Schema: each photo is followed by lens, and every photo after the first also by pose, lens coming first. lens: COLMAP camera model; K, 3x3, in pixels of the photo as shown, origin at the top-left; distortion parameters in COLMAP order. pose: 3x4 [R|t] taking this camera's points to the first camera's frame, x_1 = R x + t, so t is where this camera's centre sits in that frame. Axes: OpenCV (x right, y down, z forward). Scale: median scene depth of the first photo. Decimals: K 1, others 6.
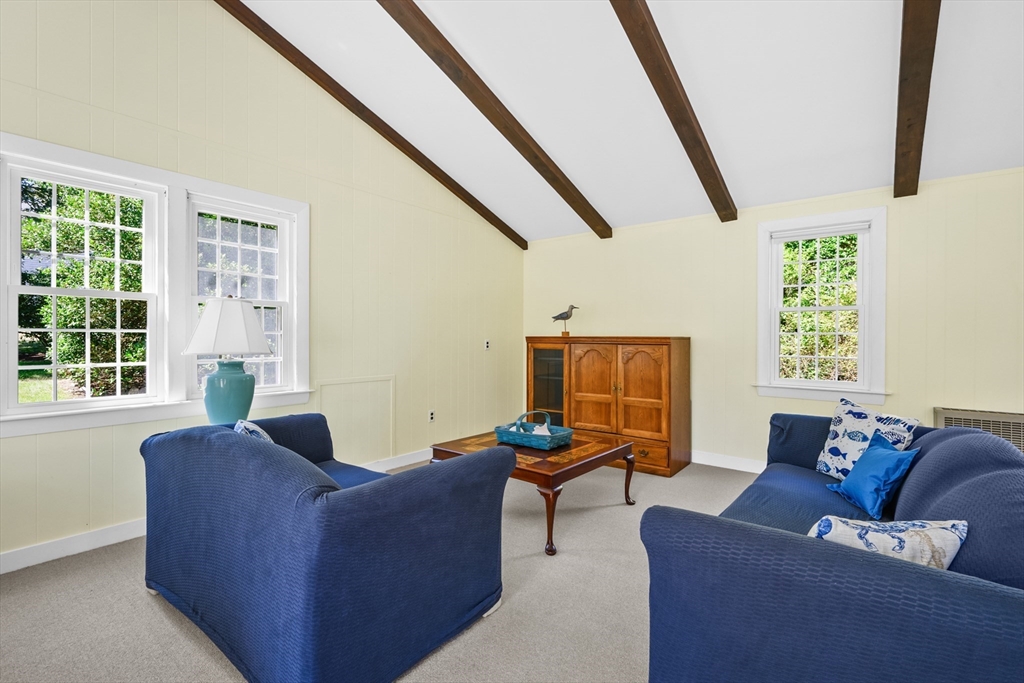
lens RADIAL K [[449.1, 0, 514.8], [0, 449.1, 340.6], [0, 0, 1]] dist [-0.001366, -0.000914]
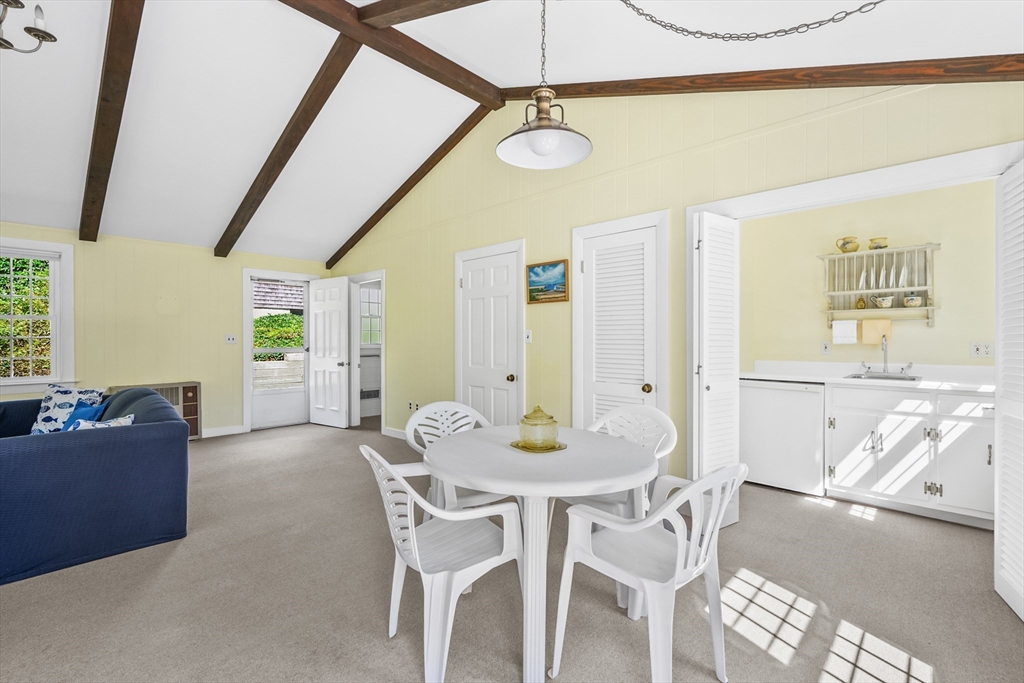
lens RADIAL K [[449.1, 0, 514.3], [0, 449.1, 344.1], [0, 0, 1]] dist [-0.001366, -0.000914]
pose [[0.065752, -0.007489, 0.997808, -0.642131], [0.007208, 0.999949, 0.007030, 0.004208], [-0.997810, 0.006730, 0.065803, -0.614279]]
